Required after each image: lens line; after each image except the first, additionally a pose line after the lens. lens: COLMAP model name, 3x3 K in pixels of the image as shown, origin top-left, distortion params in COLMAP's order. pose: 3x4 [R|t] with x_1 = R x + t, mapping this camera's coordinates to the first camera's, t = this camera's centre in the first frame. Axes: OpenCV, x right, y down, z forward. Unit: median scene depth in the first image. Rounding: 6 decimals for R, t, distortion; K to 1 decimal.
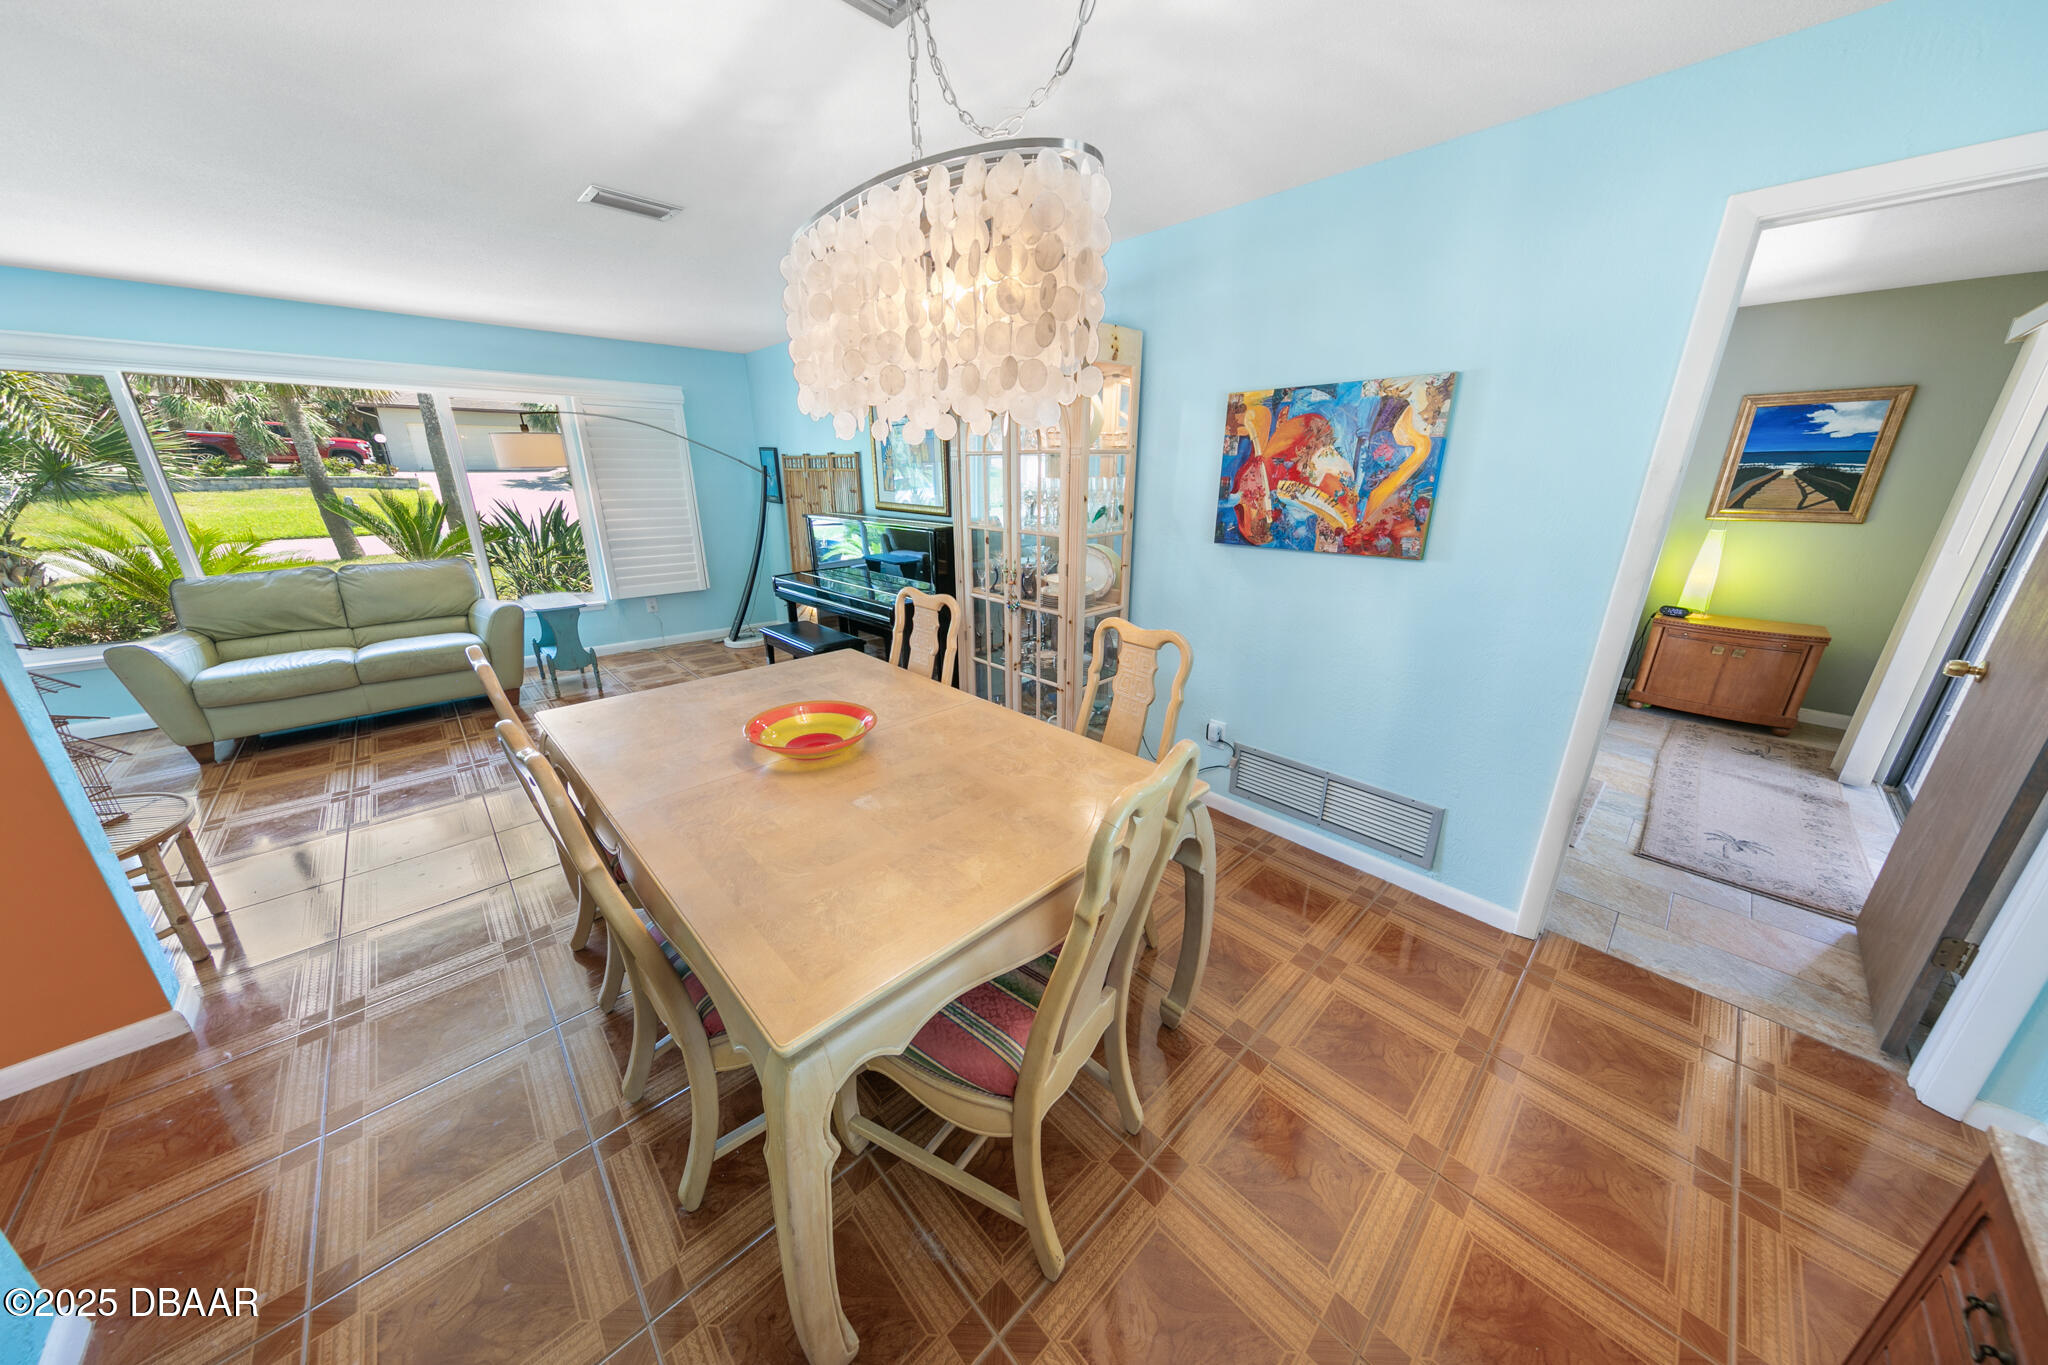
lens RADIAL K [[645.9, 0, 1009.1], [0, 645.9, 678.7], [0, 0, 1]] dist [0.006573, -0.000650]
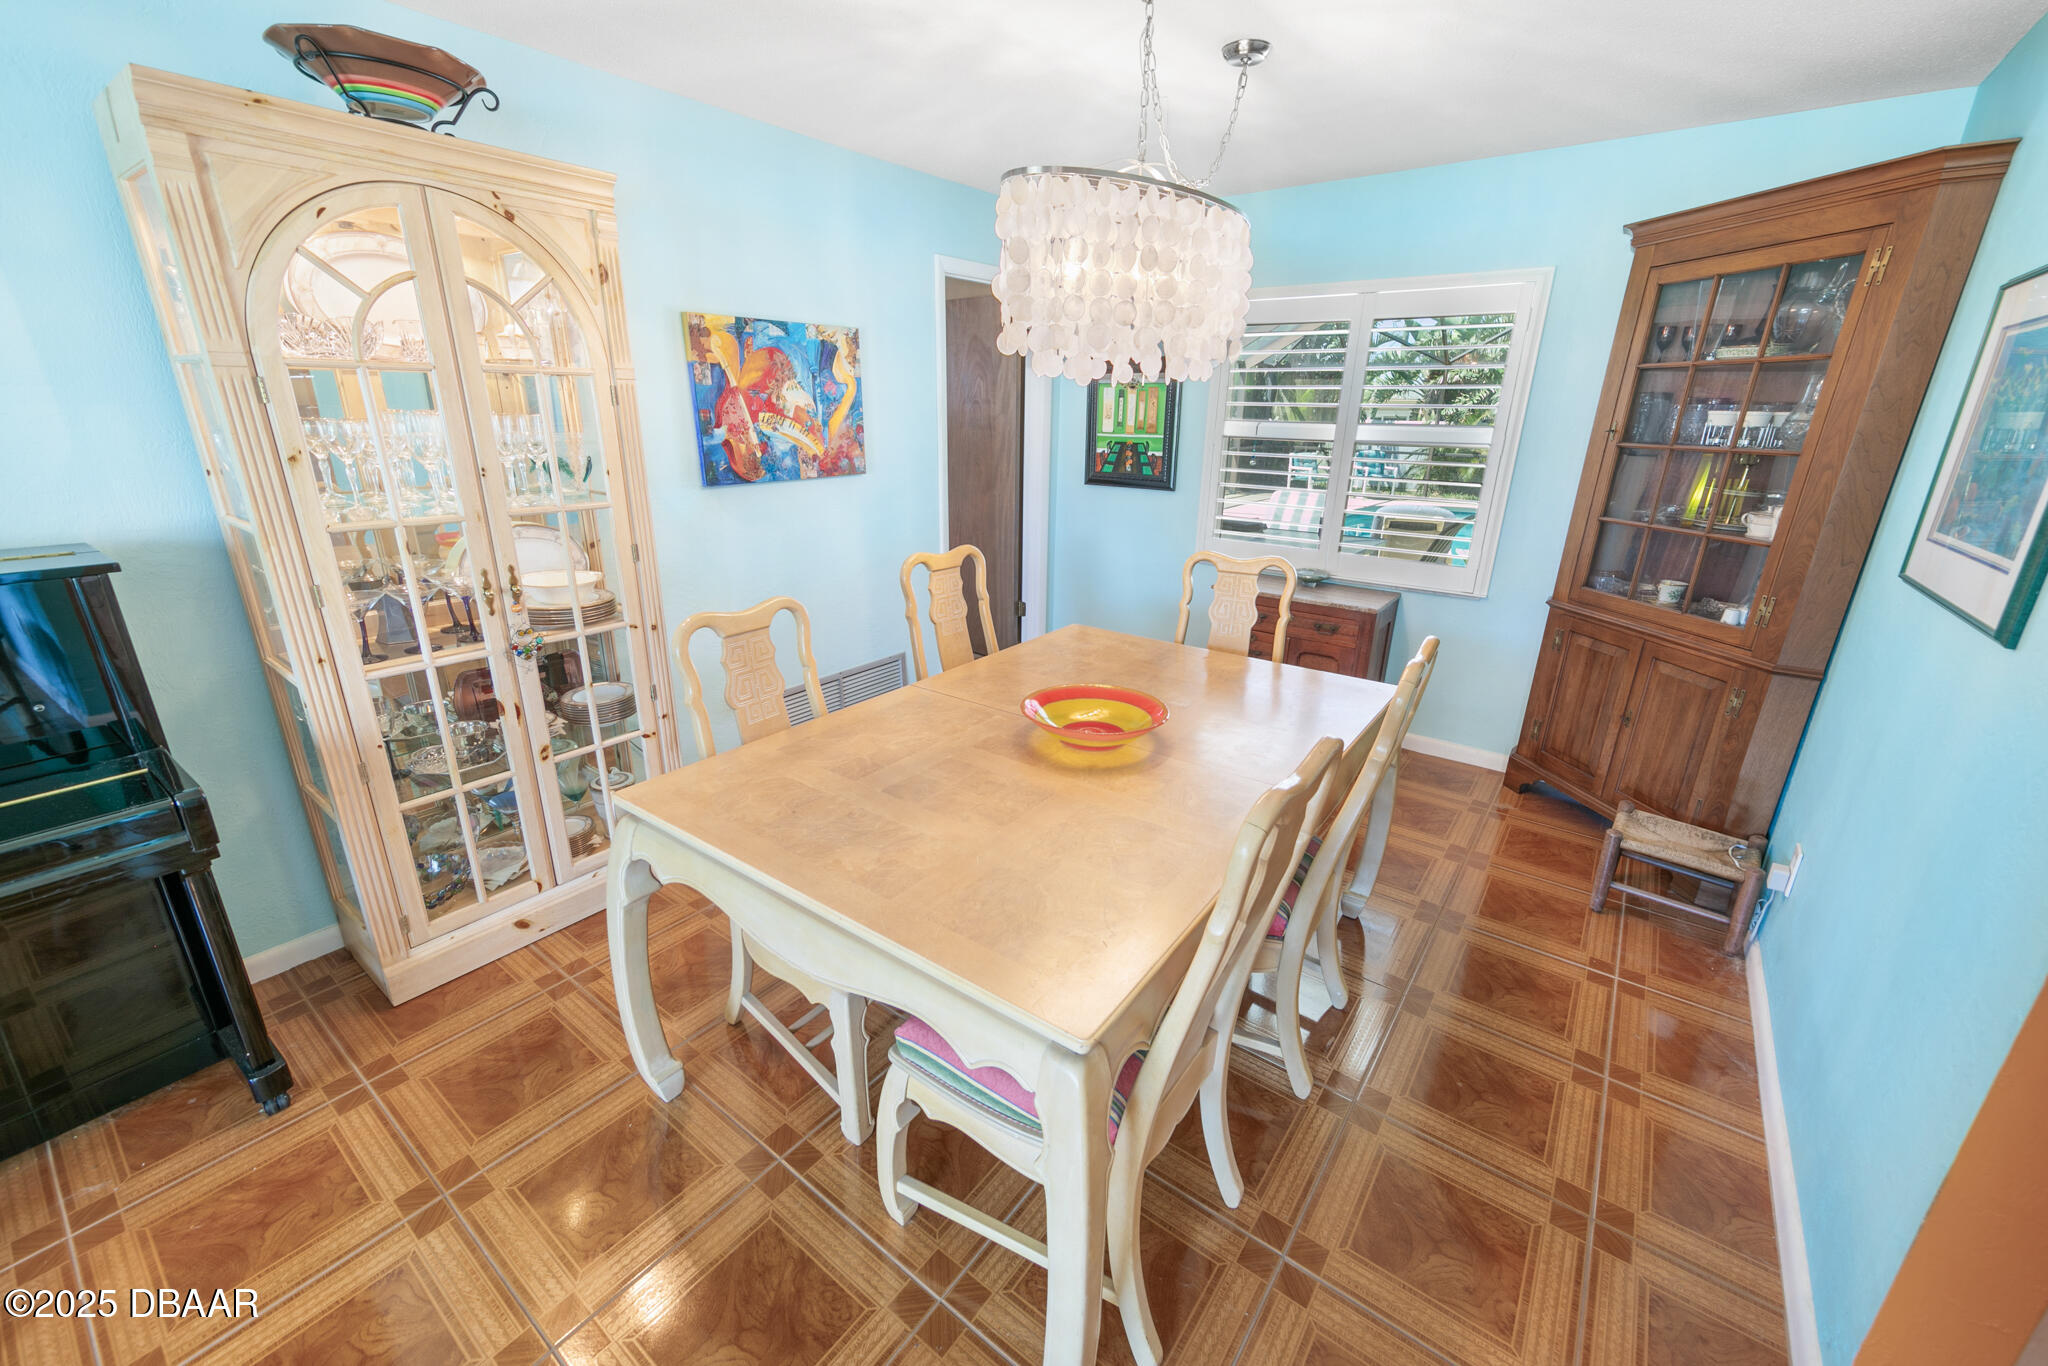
lens RADIAL K [[820.7, 0, 1027.0], [0, 820.7, 686.9], [0, 0, 1]] dist [0.003448, 0.000709]
pose [[-0.183265, -0.331471, 0.925495, -0.917704], [0.285695, 0.882849, 0.372769, -0.277833], [-0.940634, 0.332725, -0.067096, 0.810986]]
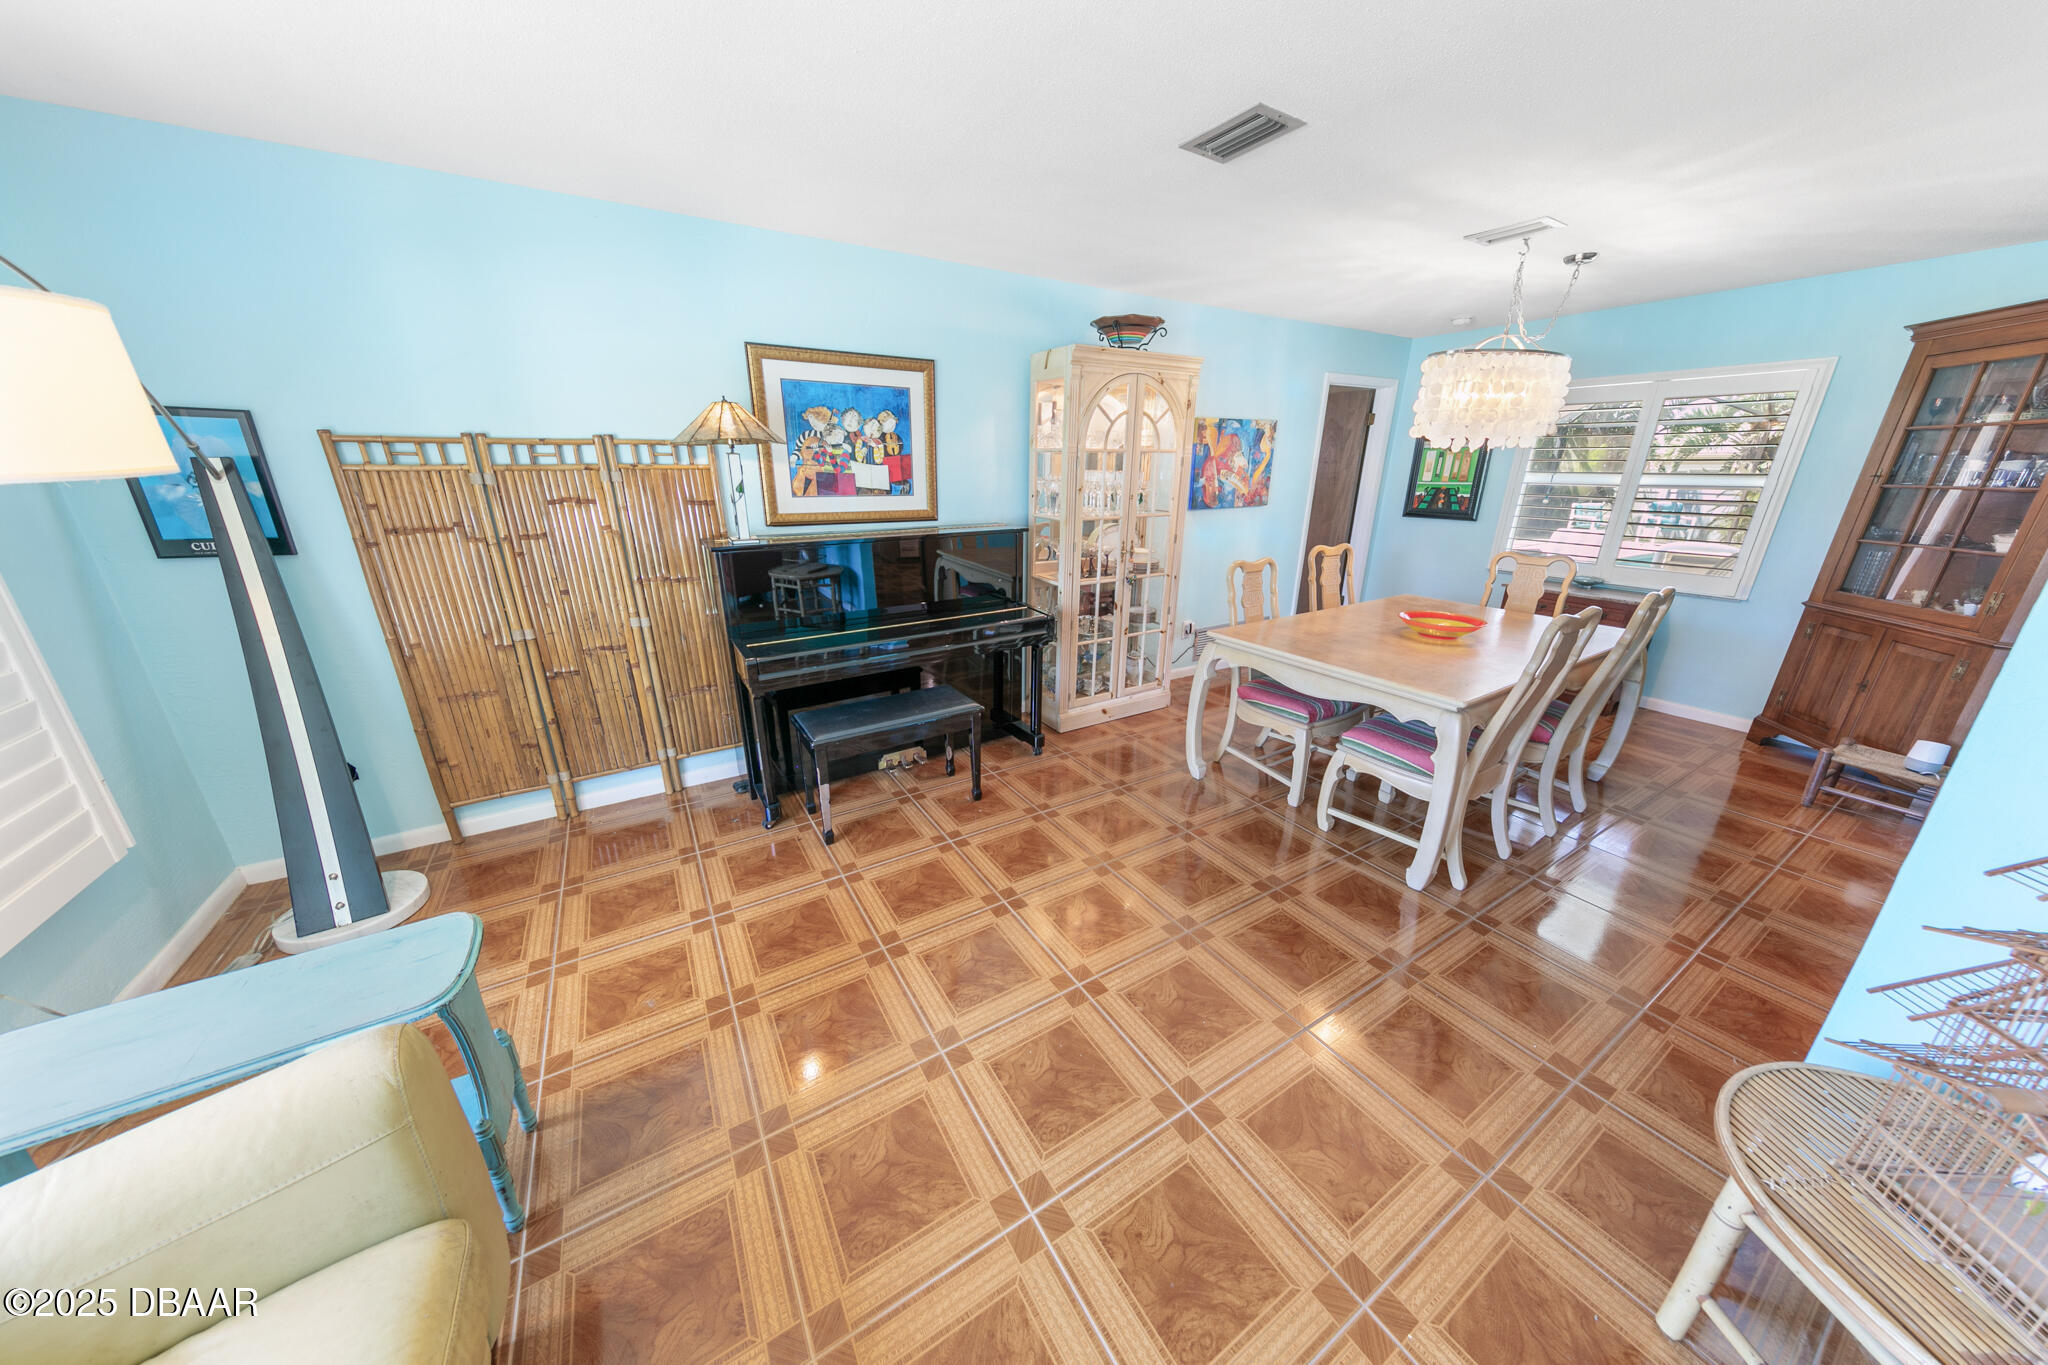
lens RADIAL K [[645.9, 0, 1022.3], [0, 645.9, 682.7], [0, 0, 1]] dist [0.006573, -0.000650]
pose [[0.197785, -0.324092, 0.925119, -1.486639], [0.300192, 0.918445, 0.257574, -0.378356], [-0.933148, 0.226769, 0.278945, 1.108899]]
